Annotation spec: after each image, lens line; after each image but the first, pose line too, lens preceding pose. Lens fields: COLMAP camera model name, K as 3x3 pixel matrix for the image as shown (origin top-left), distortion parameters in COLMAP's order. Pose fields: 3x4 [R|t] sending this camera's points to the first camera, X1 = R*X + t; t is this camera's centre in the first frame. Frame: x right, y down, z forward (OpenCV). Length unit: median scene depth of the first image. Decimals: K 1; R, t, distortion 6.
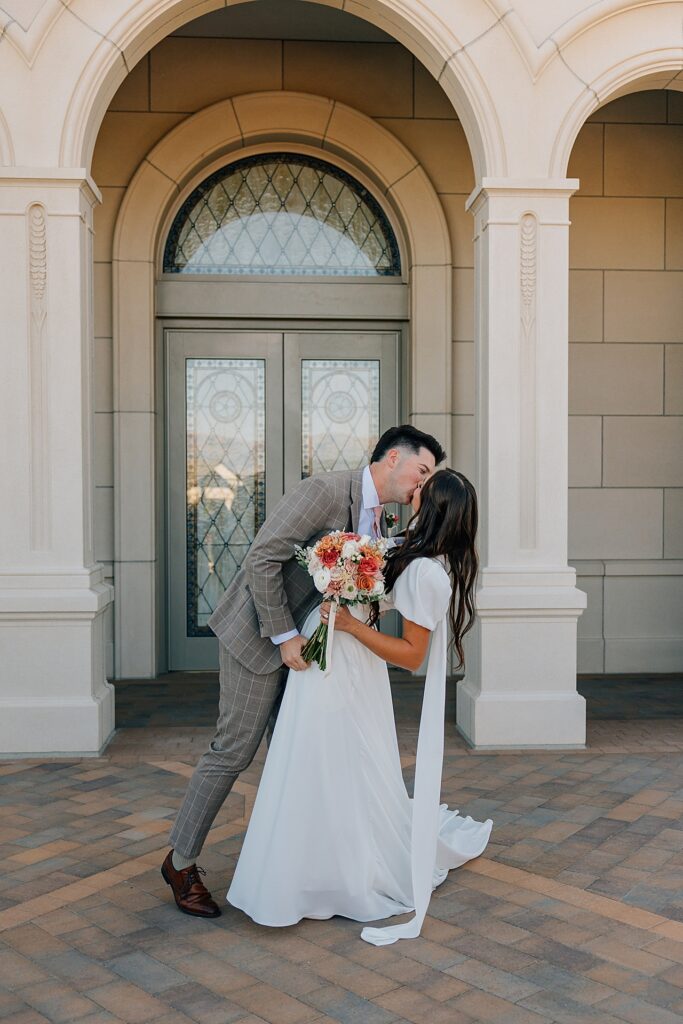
lens RADIAL K [[1193.4, 0, 354.9], [0, 1193.4, 533.8], [0, 0, 1]] dist [-0.002428, 0.016602]
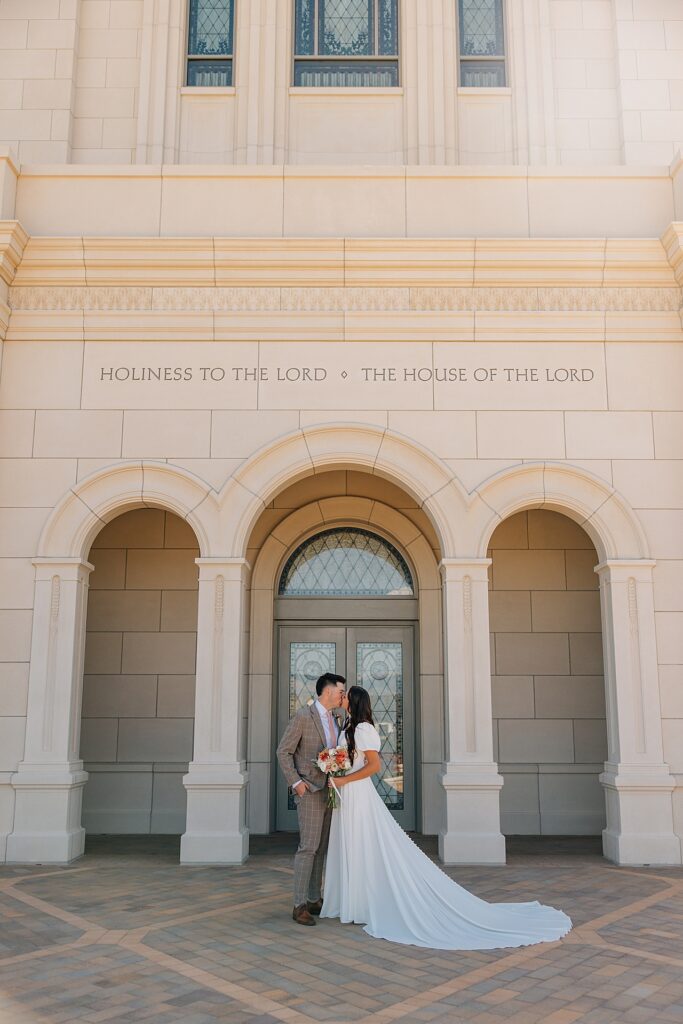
lens RADIAL K [[951.8, 0, 349.8], [0, 951.8, 515.7], [0, 0, 1]] dist [0.006252, 0.014100]
pose [[0.997347, -0.014082, -0.071420, 0.047177], [-0.003879, 0.969436, -0.245312, 0.014143], [0.072692, 0.244938, 0.966810, -0.385347]]
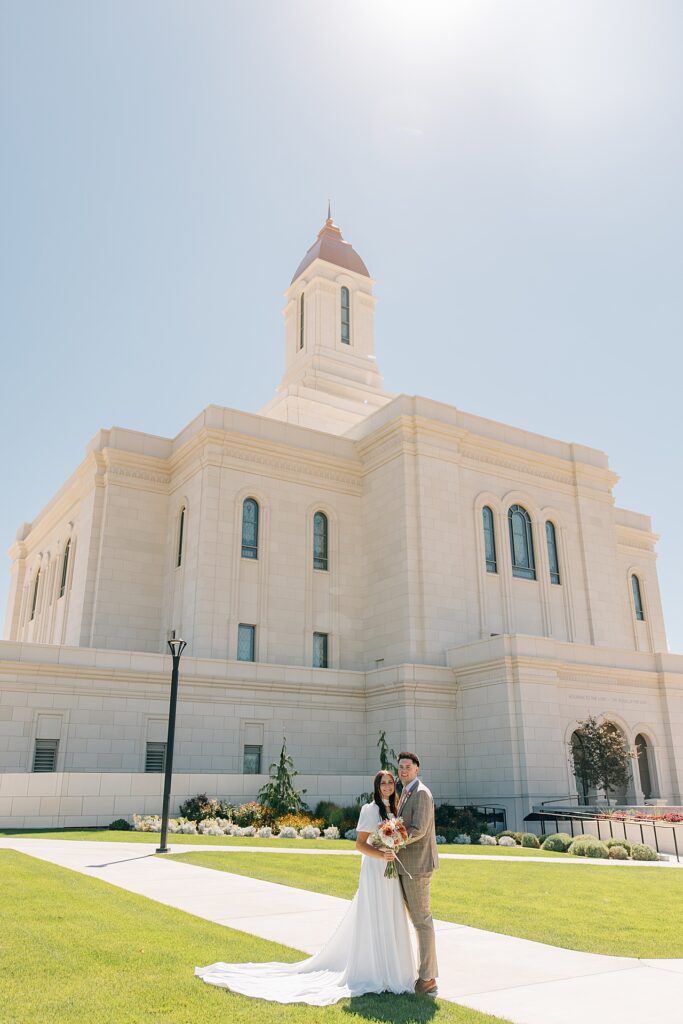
lens RADIAL K [[832.8, 0, 339.7], [0, 832.8, 491.8], [0, 0, 1]] dist [0.002726, -0.005315]
pose [[0.884871, 0.160465, 0.437326, -3.345711], [0.026459, 0.919970, -0.391095, 0.231894], [-0.465084, 0.357640, 0.809809, -2.563277]]
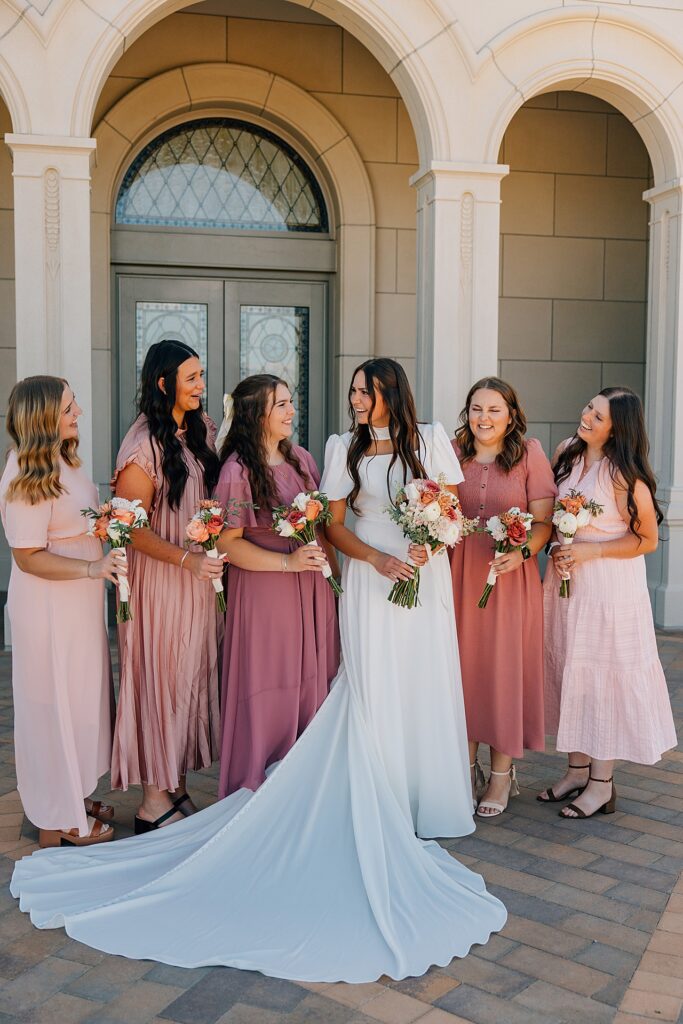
lens RADIAL K [[1164.8, 0, 369.9], [0, 1164.8, 511.8], [0, 0, 1]] dist [-0.002537, -0.010442]
pose [[0.988736, -0.001010, 0.149667, -0.089497], [-0.004758, 0.999260, 0.038174, 0.006177], [-0.149595, -0.038456, 0.987999, -0.109536]]
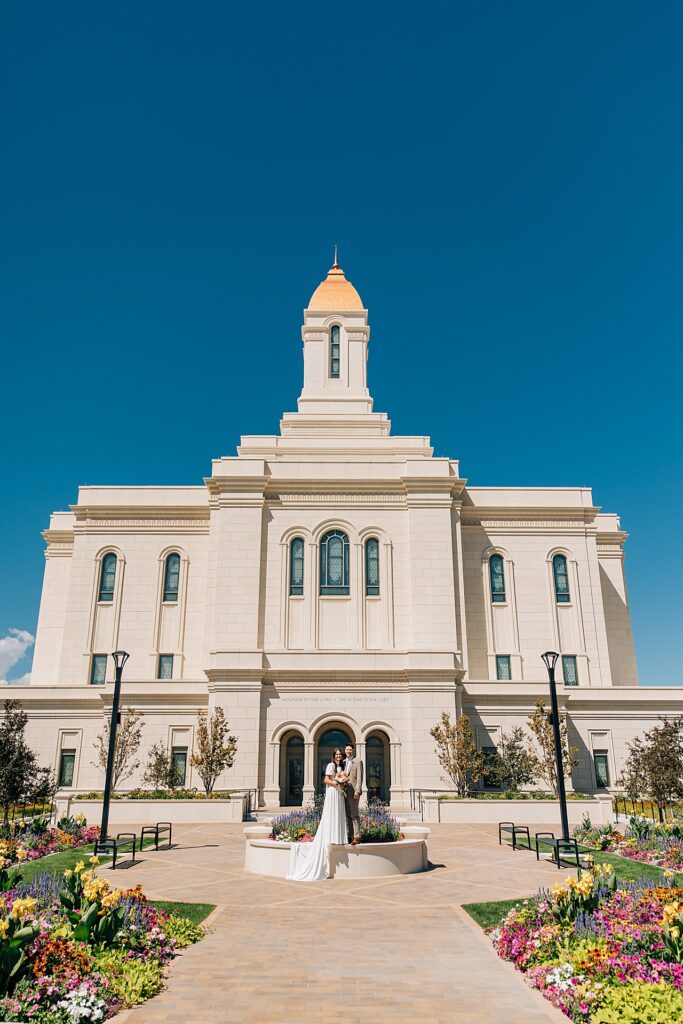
lens RADIAL K [[853.7, 0, 326.9], [0, 853.7, 486.4], [0, 0, 1]] dist [0.019865, -0.006945]
pose [[0.996752, -0.020992, -0.077752, 0.338717], [-0.009453, 0.928266, -0.371796, 0.251106], [0.079980, 0.371324, 0.925052, -4.497952]]
